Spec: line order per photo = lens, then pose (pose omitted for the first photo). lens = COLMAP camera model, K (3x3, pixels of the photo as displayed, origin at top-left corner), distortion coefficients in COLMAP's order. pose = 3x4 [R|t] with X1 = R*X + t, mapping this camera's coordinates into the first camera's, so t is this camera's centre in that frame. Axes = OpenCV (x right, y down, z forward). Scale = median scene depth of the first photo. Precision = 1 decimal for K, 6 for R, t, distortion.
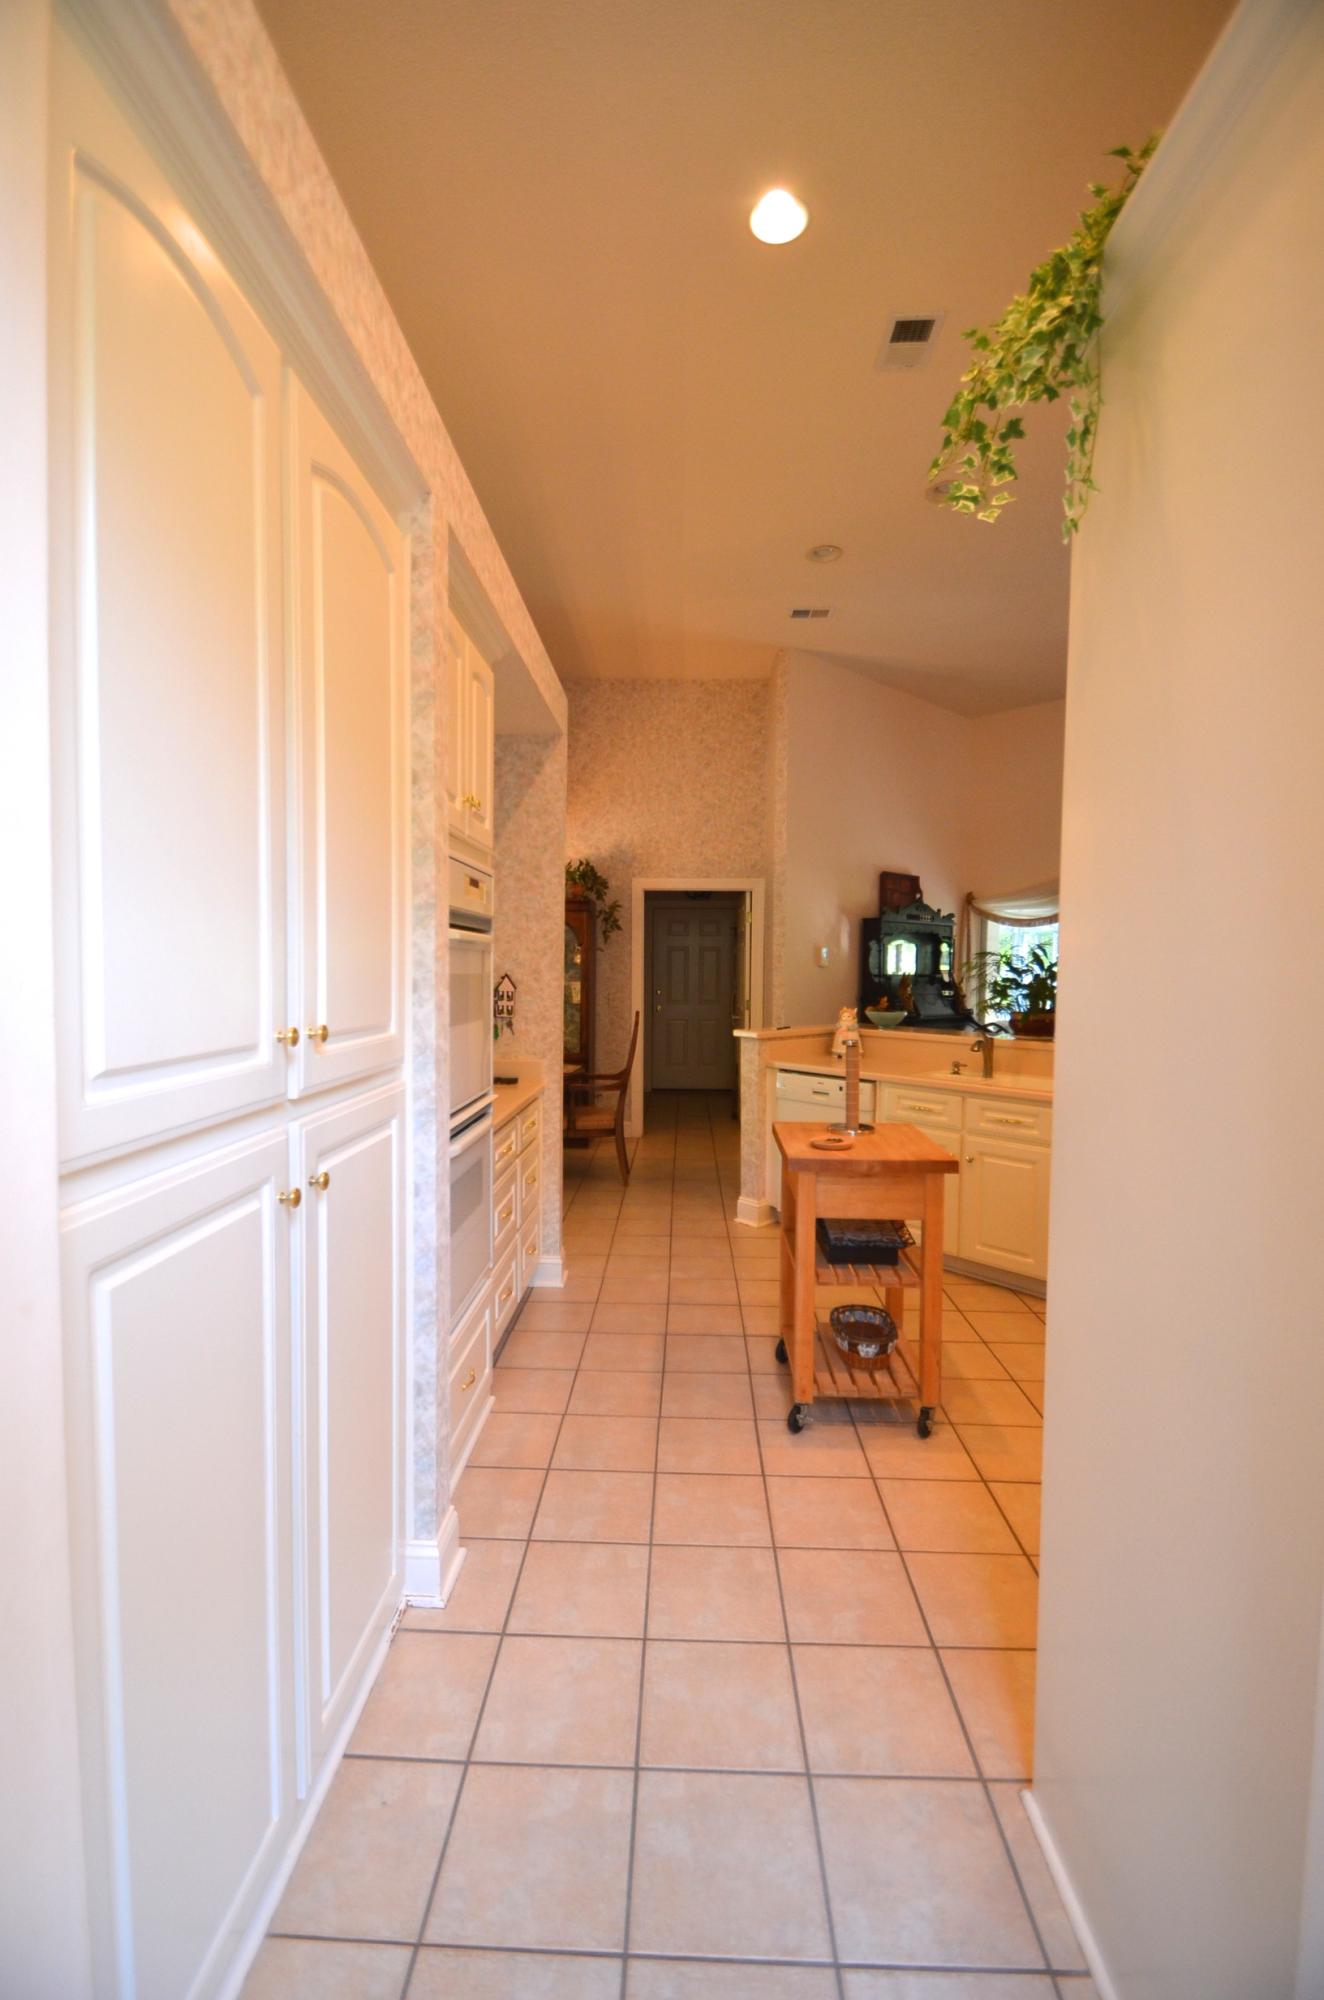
lens RADIAL K [[875.6, 0, 654.7], [0, 875.6, 1004.4], [0, 0, 1]] dist [0.026969, -0.023029]
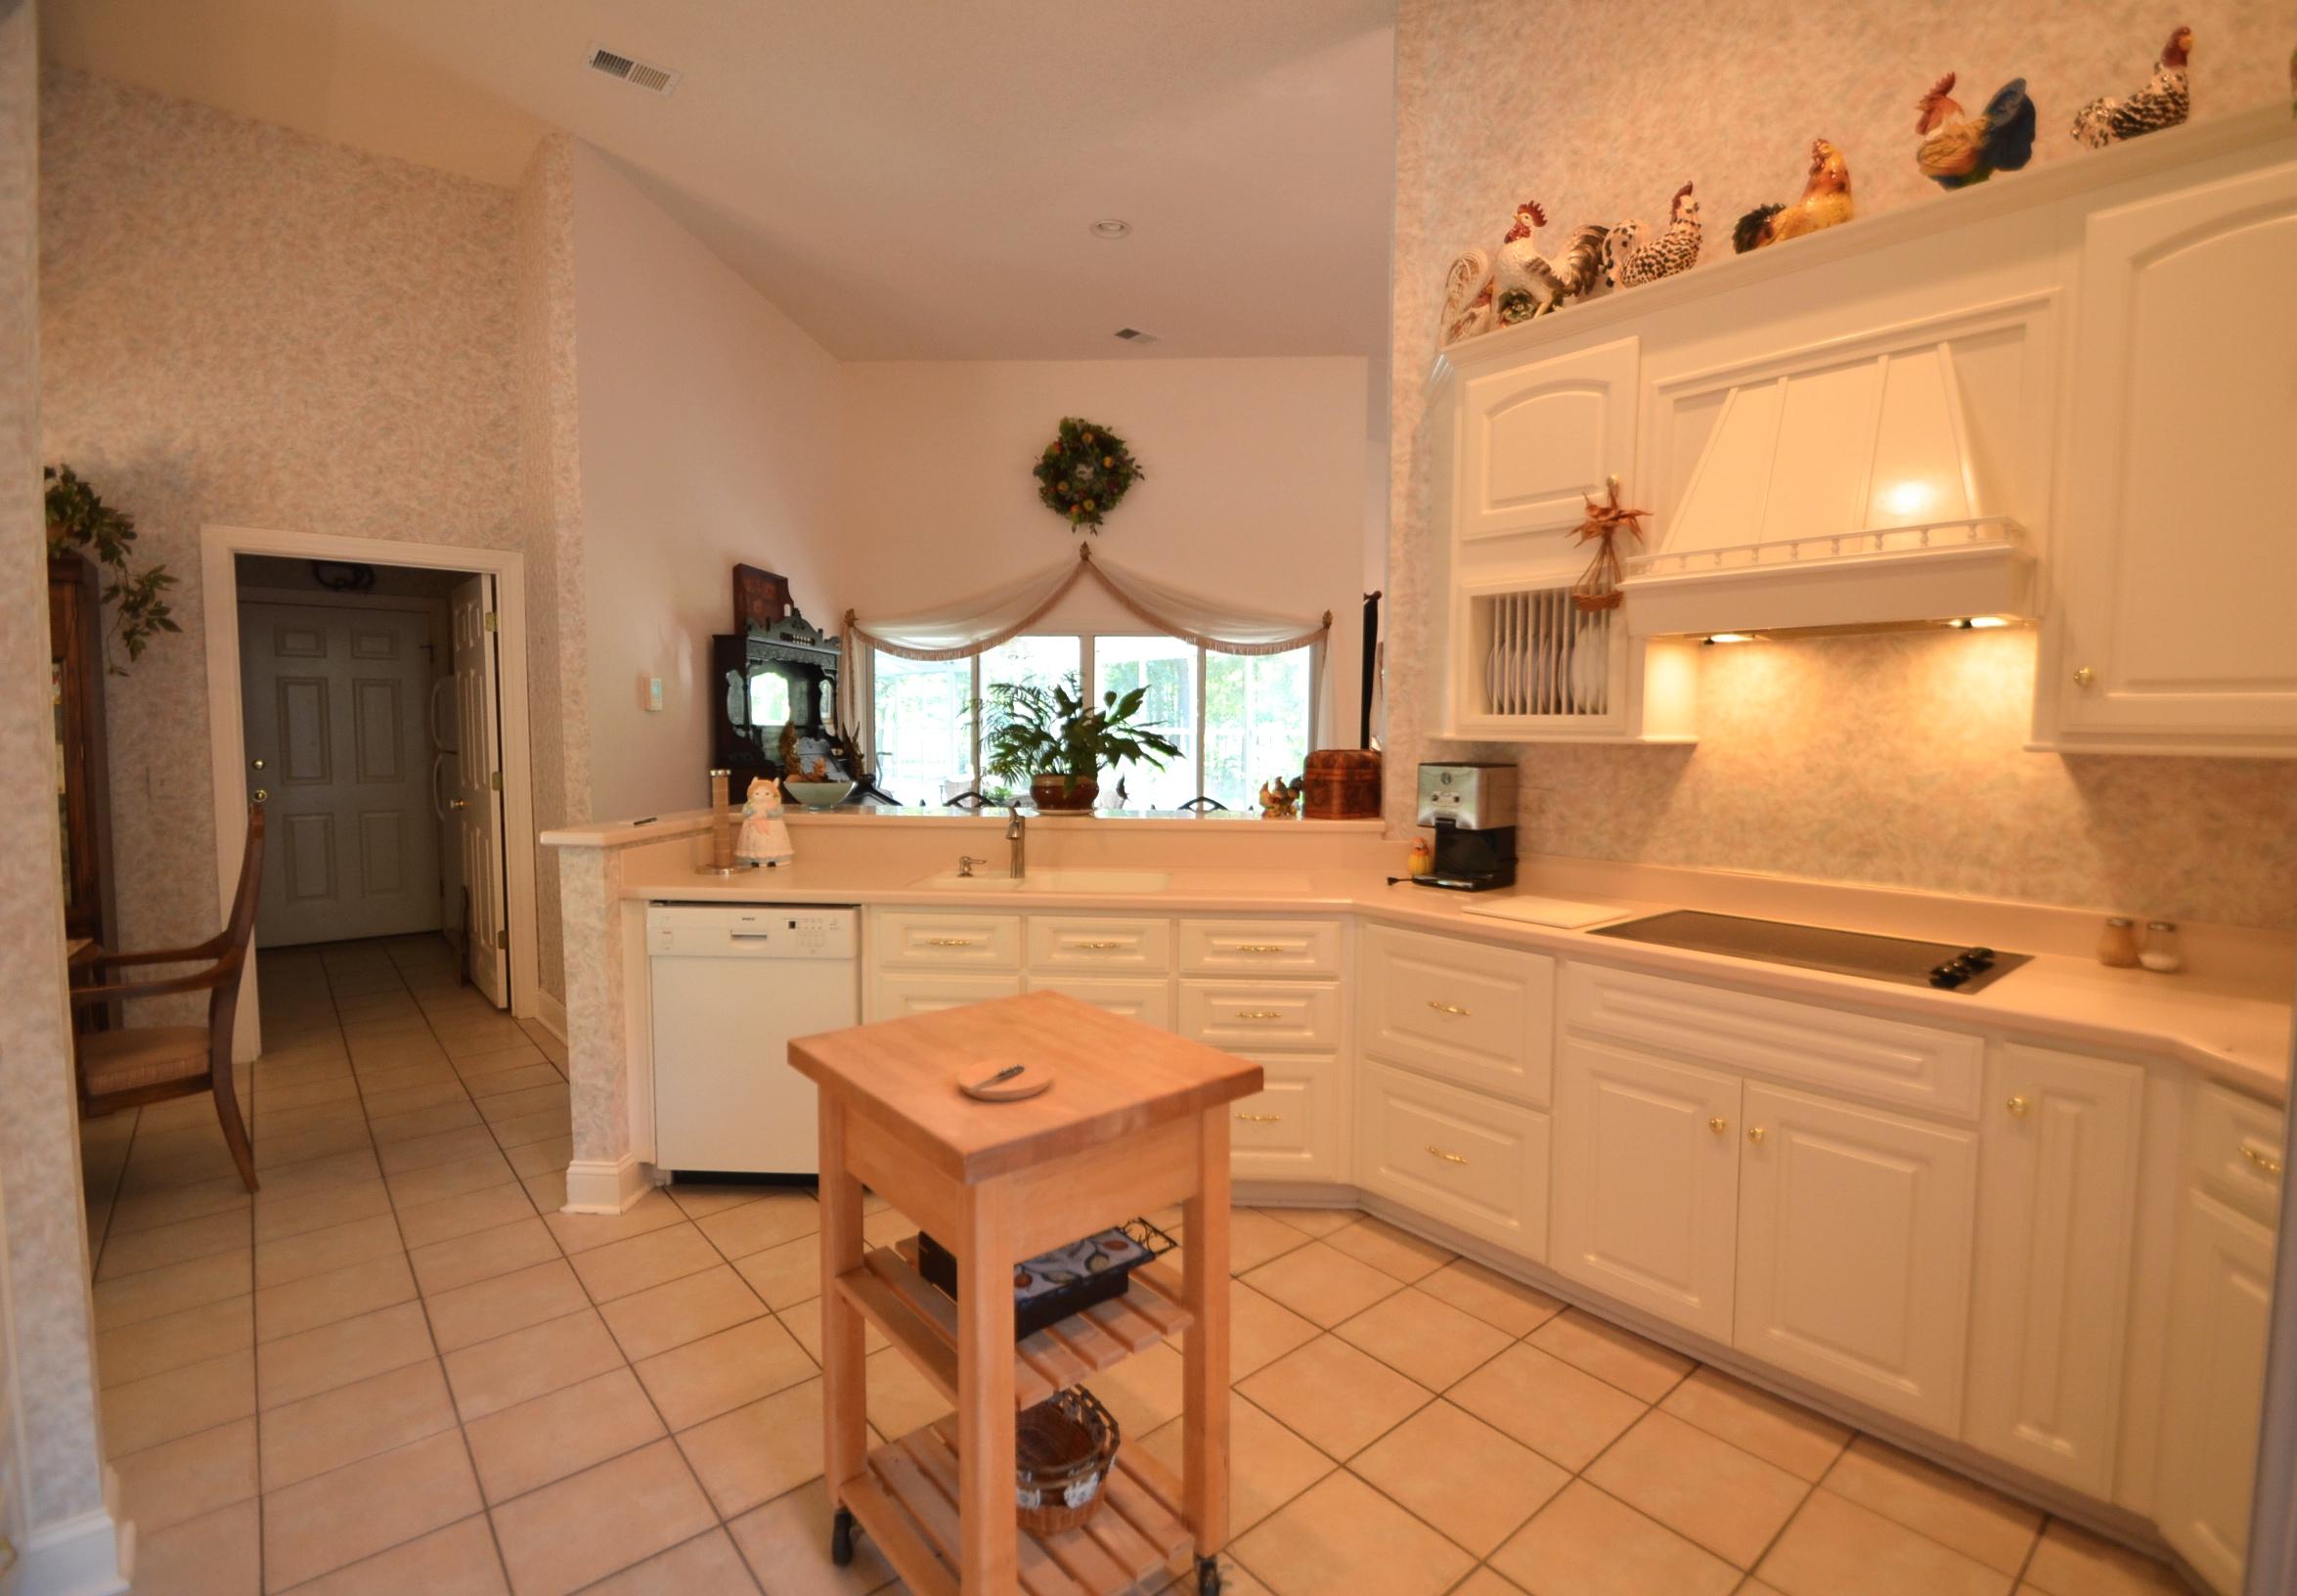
lens RADIAL K [[1047.8, 0, 1195.0], [0, 1047.8, 791.6], [0, 0, 1]] dist [0.022303, -0.022023]
pose [[0.720761, -0.048063, 0.691515, -0.040670], [0.032815, 0.998841, 0.035221, -0.002022], [-0.692406, -0.002694, 0.721503, 0.239881]]
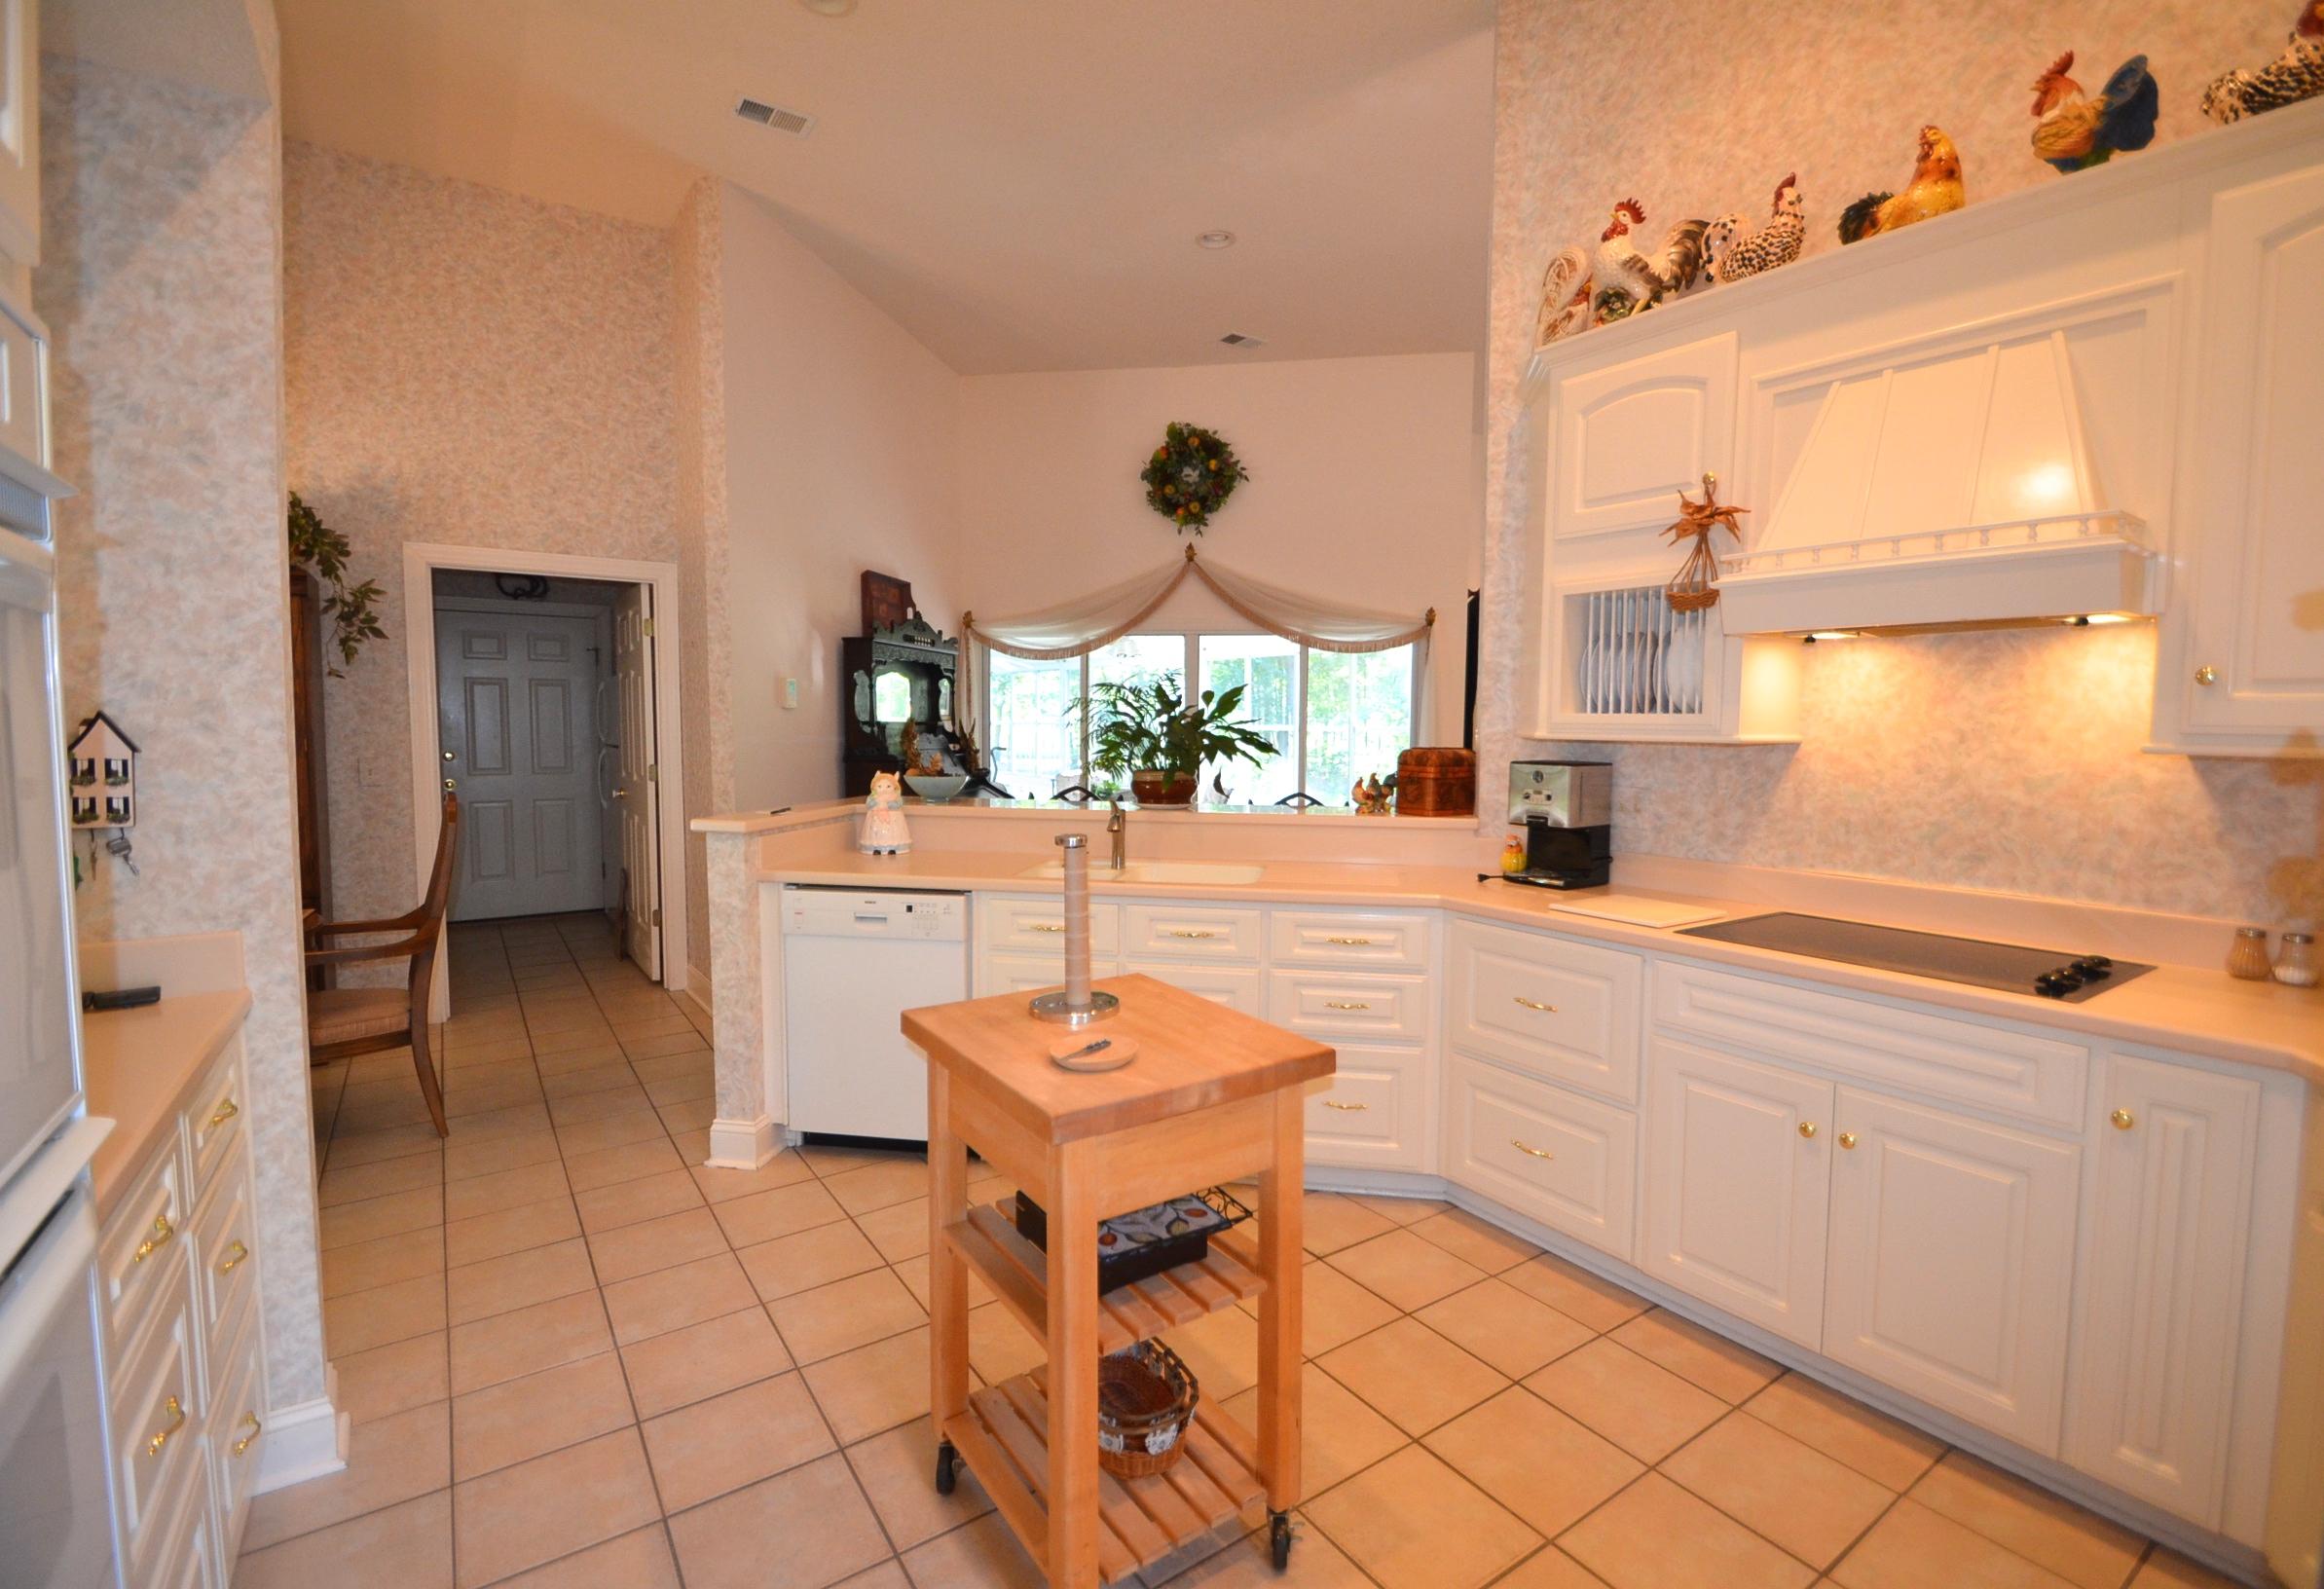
lens RADIAL K [[1041.6, 0, 1189.5], [0, 1041.6, 788.2], [0, 0, 1]] dist [0.019747, -0.018178]
pose [[0.792475, -0.042861, 0.608397, -0.044439], [0.028553, 0.999041, 0.033189, -0.002523], [-0.609236, -0.008930, 0.792939, 0.224392]]
